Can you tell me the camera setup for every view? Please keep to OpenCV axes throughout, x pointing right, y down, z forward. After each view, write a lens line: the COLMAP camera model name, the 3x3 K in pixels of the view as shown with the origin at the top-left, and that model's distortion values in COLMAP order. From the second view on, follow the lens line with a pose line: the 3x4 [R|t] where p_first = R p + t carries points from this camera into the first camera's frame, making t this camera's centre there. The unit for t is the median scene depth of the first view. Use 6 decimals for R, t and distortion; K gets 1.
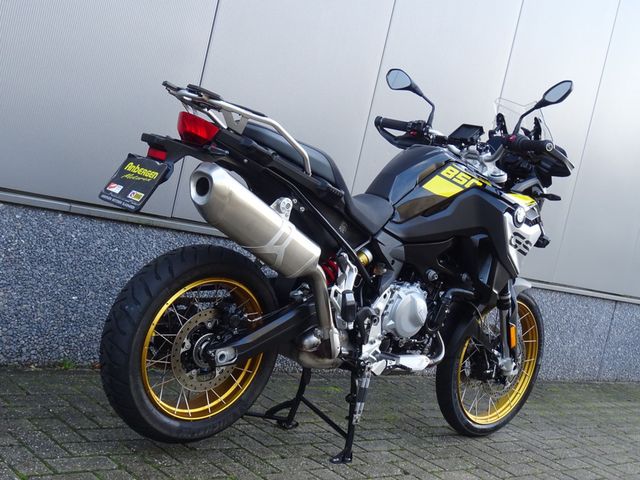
lens RADIAL K [[864.4, 0, 319.8], [0, 864.4, 240.6], [0, 0, 1]] dist [-0.002972, 0.000000]
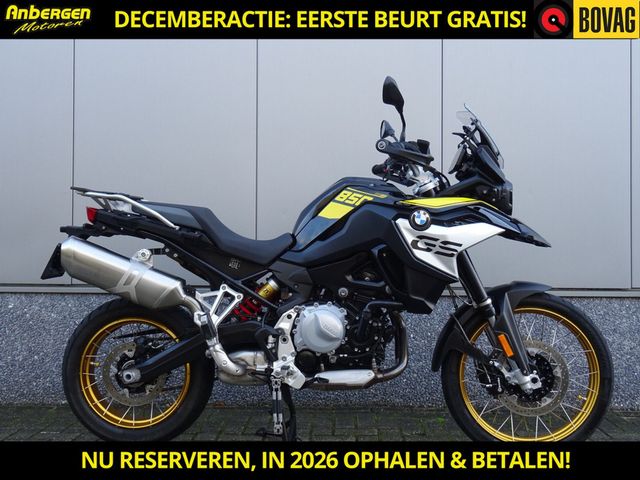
lens RADIAL K [[659.2, 0, 319.9], [0, 659.2, 239.4], [0, 0, 1]] dist [-0.009244, 0.000000]
pose [[0.703616, -0.232556, -0.671448, 0.692105], [0.113508, 0.969580, -0.216867, 0.154650], [0.701456, 0.076376, 0.708609, 0.403205]]
